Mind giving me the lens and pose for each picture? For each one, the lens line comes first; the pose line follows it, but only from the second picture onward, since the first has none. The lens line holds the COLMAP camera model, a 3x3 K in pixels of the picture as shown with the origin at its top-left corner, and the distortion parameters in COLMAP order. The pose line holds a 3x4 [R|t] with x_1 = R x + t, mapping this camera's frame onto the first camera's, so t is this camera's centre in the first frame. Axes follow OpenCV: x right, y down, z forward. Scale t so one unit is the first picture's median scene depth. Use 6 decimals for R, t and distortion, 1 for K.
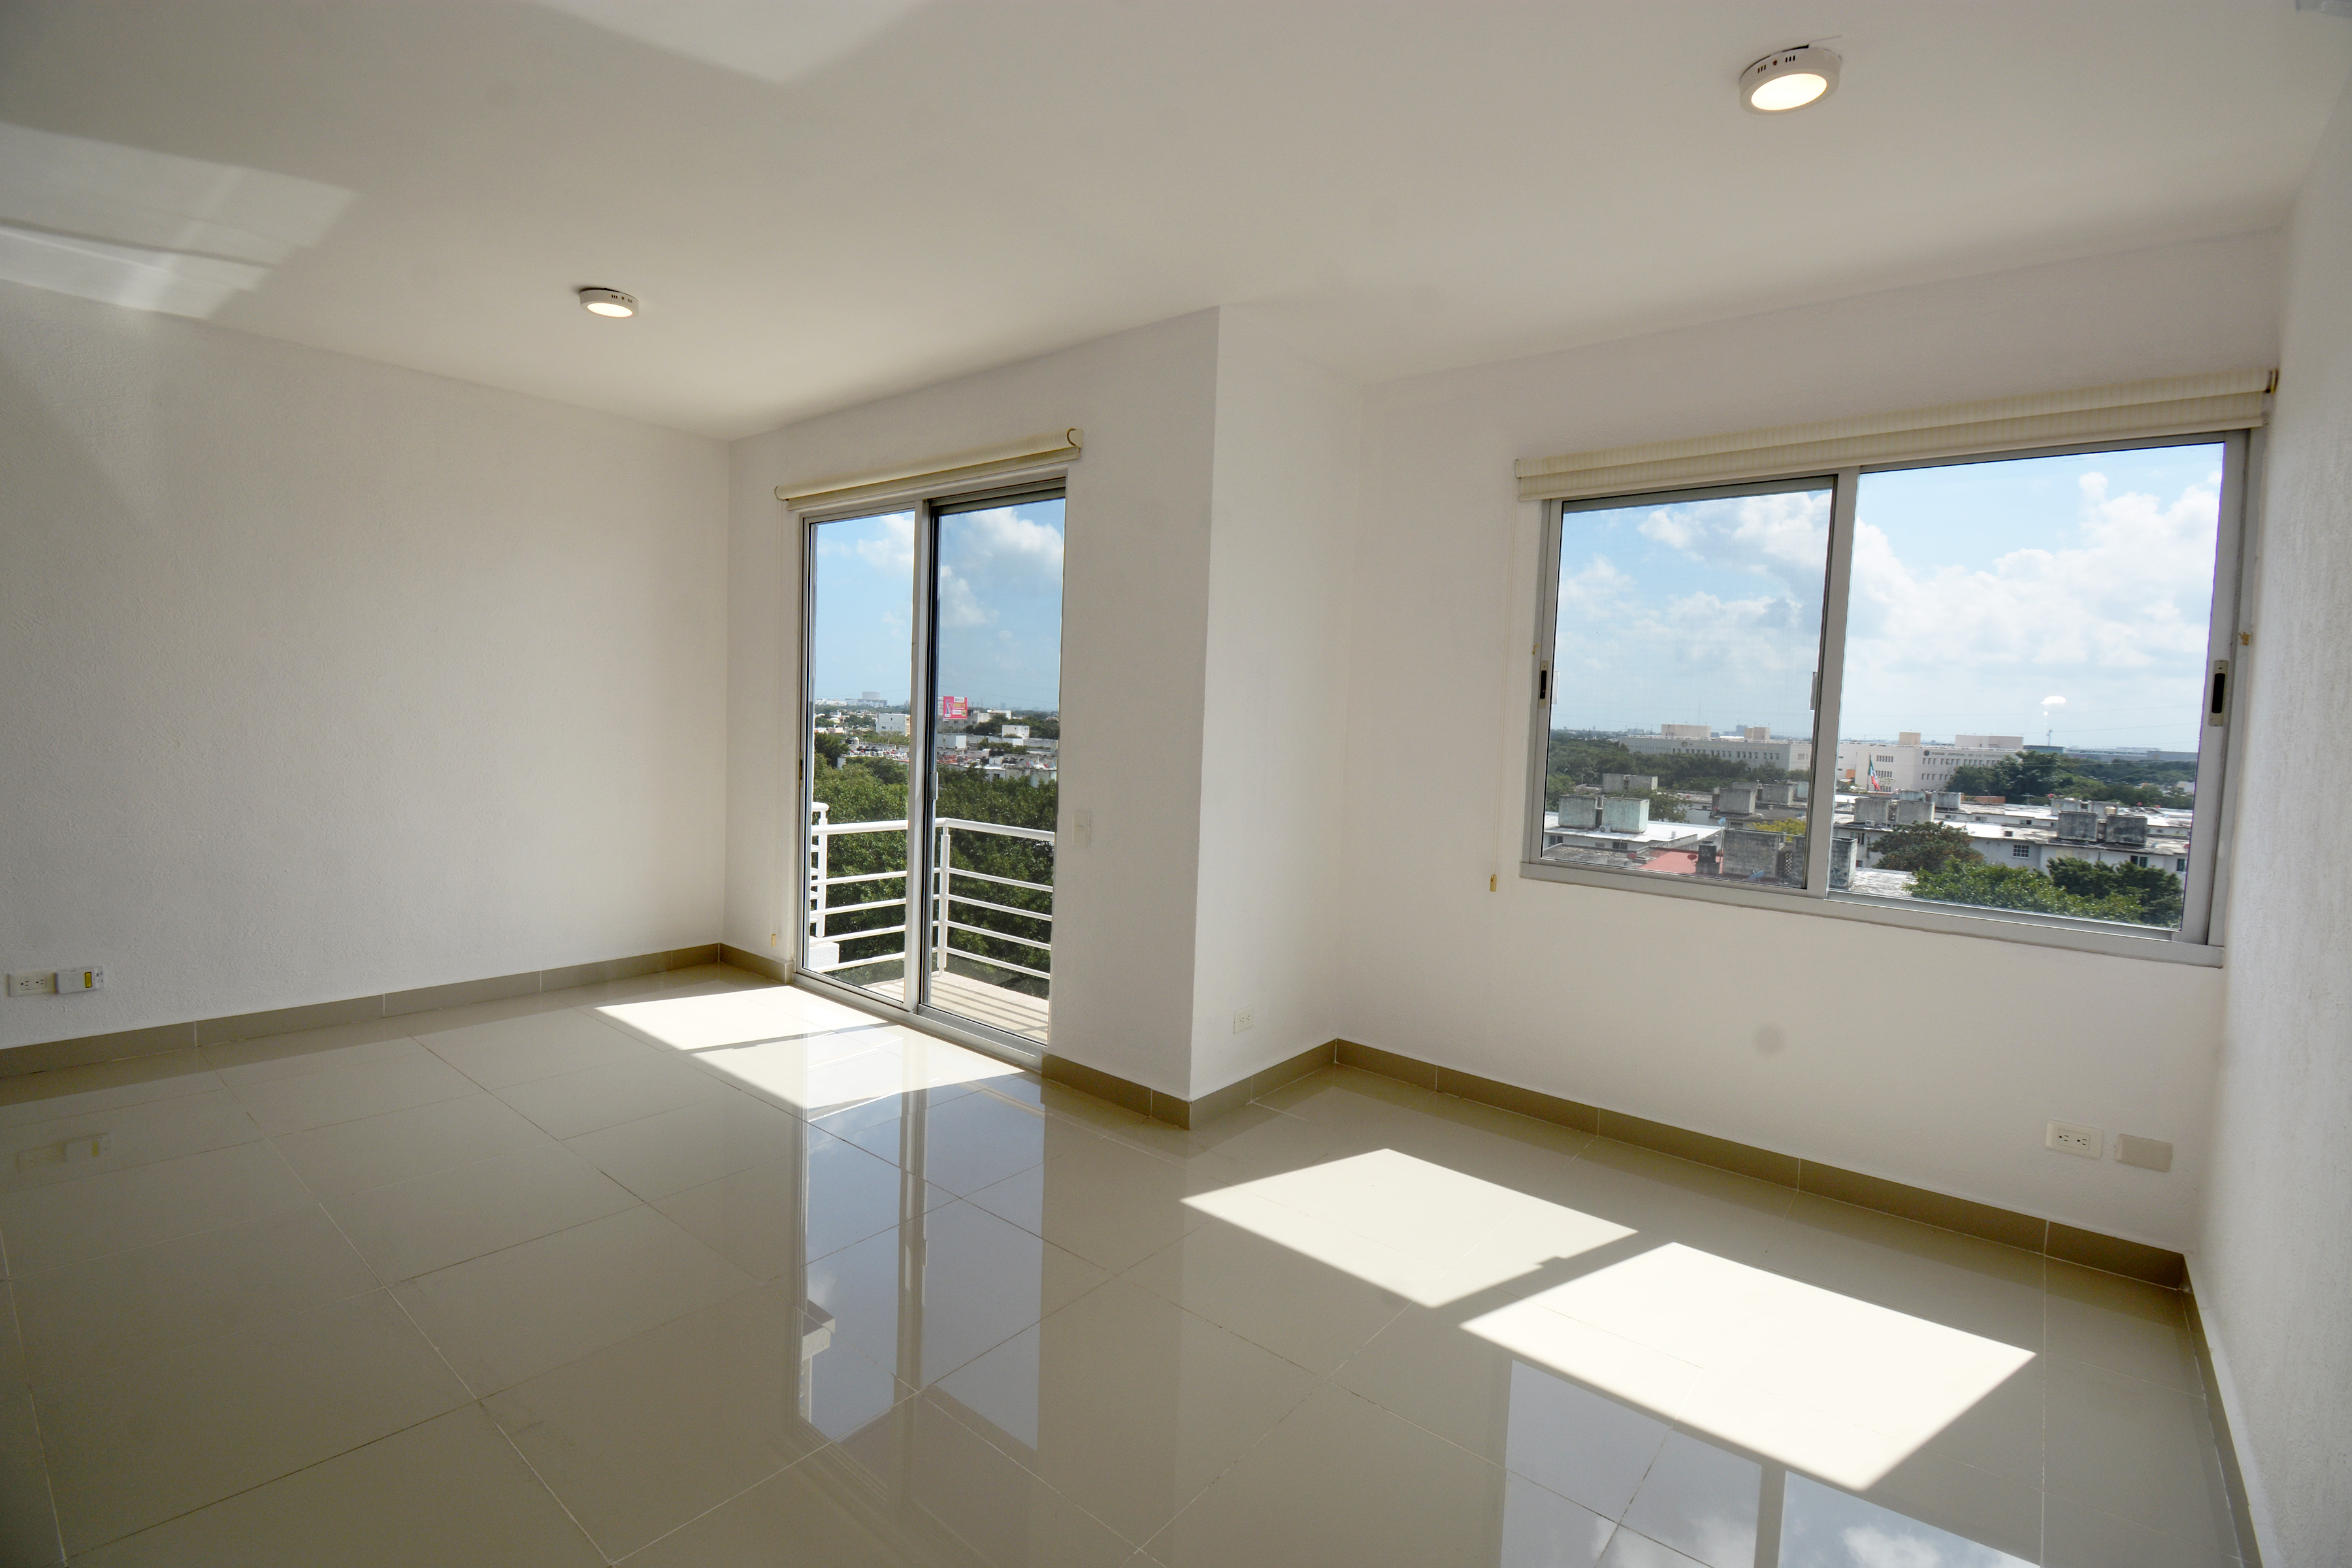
lens RADIAL K [[1052.2, 0, 1164.6], [0, 1052.2, 767.3], [0, 0, 1]] dist [0.000091, -0.000161]
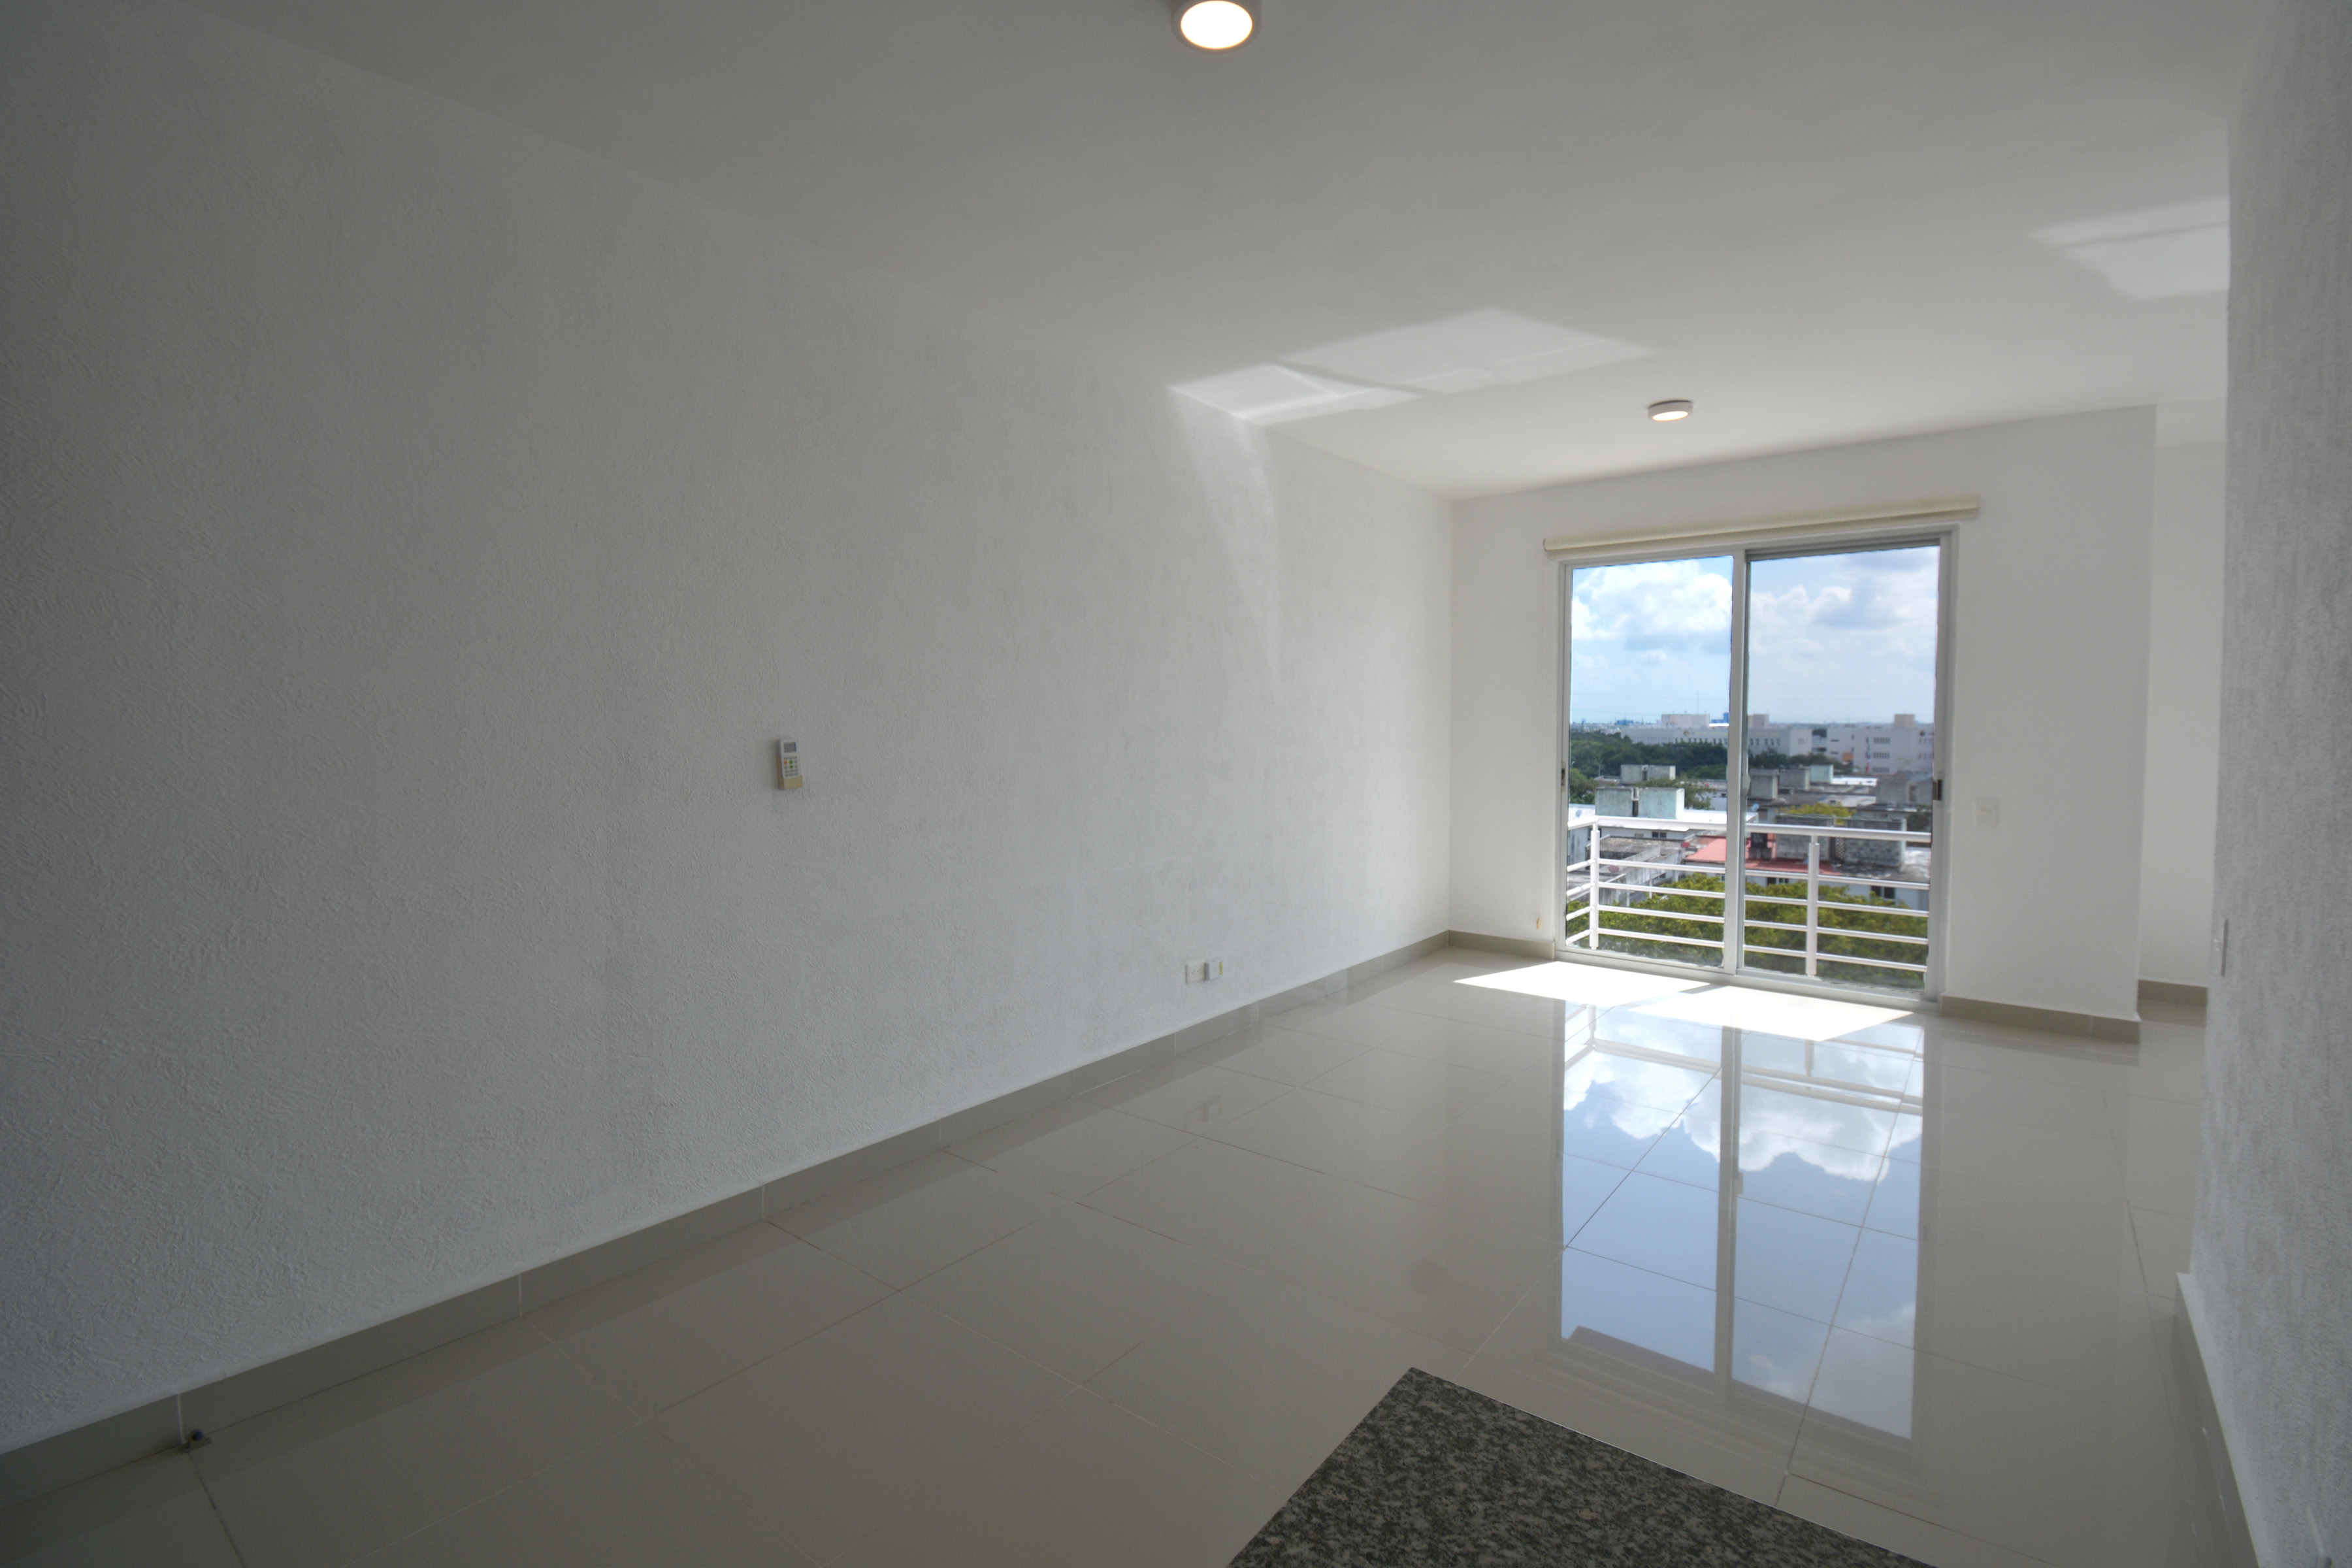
lens RADIAL K [[1058.5, 0, 1191.1], [0, 1058.5, 761.1], [0, 0, 1]] dist [0.018721, -0.026248]
pose [[0.998872, -0.036061, 0.030889, -0.946753], [0.036447, 0.999263, -0.012025, -0.021657], [-0.030432, 0.013137, 0.999450, -0.203593]]
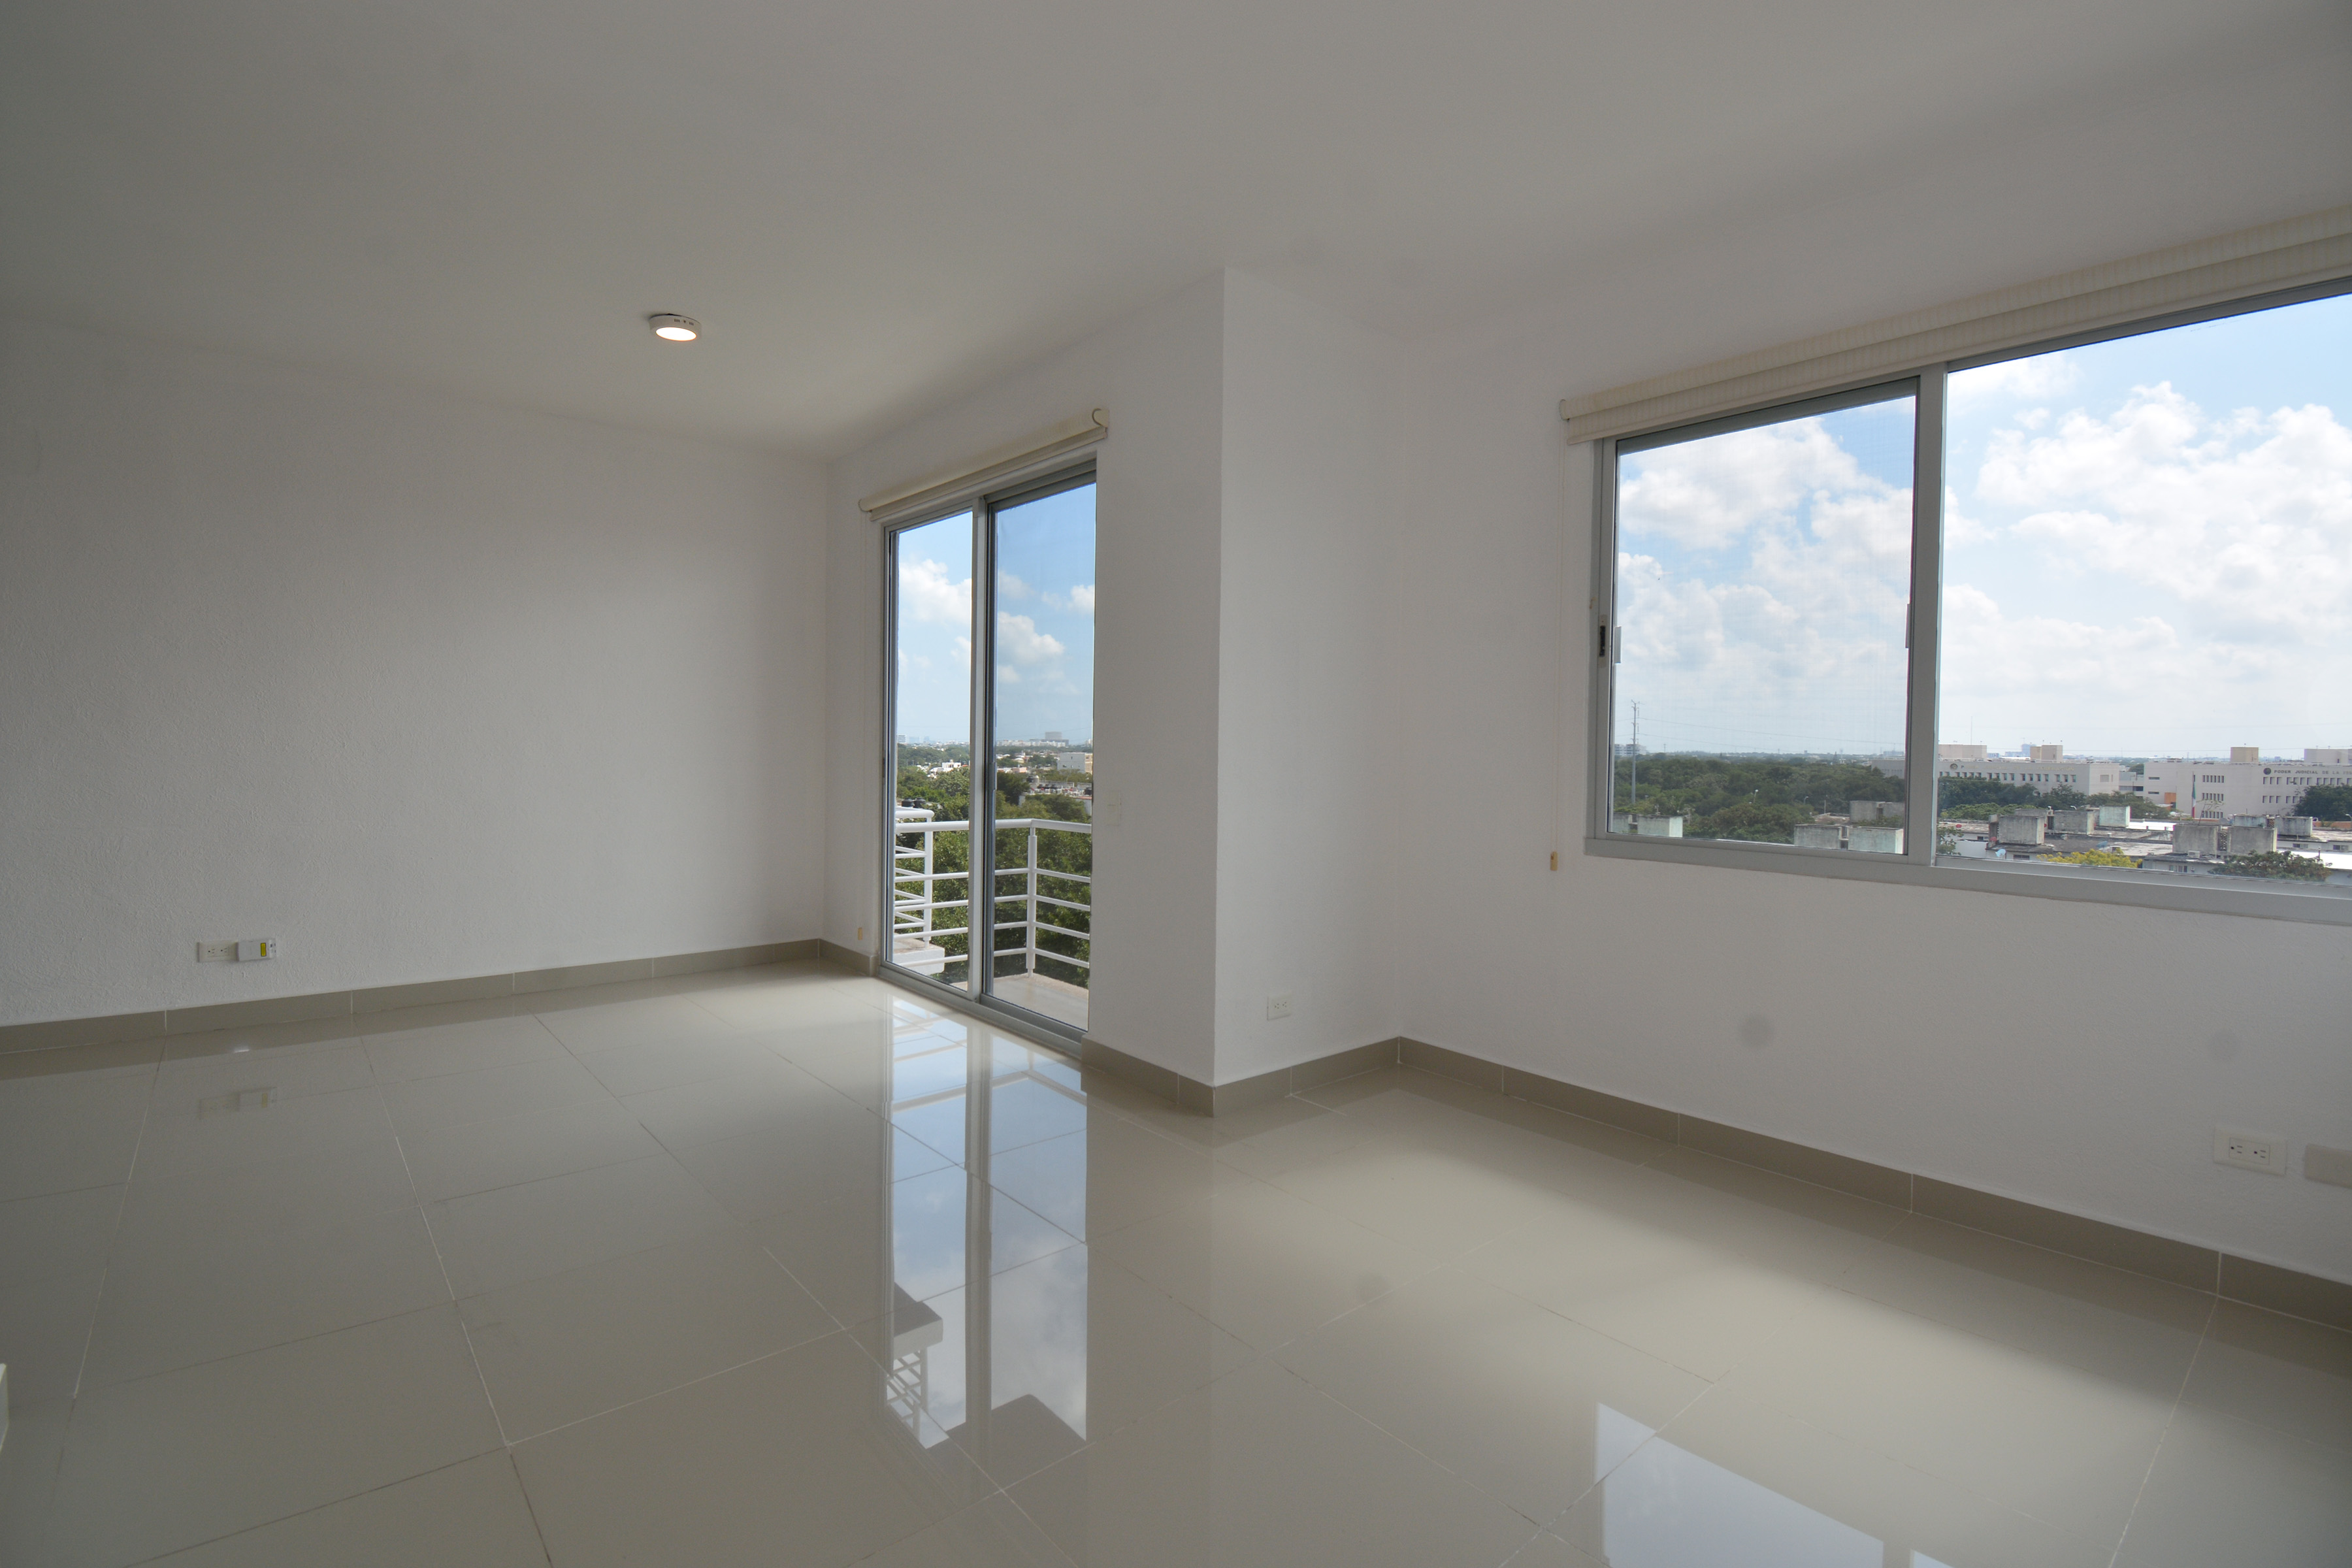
lens RADIAL K [[1075.2, 0, 1144.9], [0, 1075.2, 751.4], [0, 0, 1]] dist [0.011852, -0.020377]
pose [[0.982348, -0.022491, -0.185706, 0.123144], [0.013485, 0.998677, -0.049621, 0.049722], [0.186577, 0.046241, 0.981352, 0.012706]]
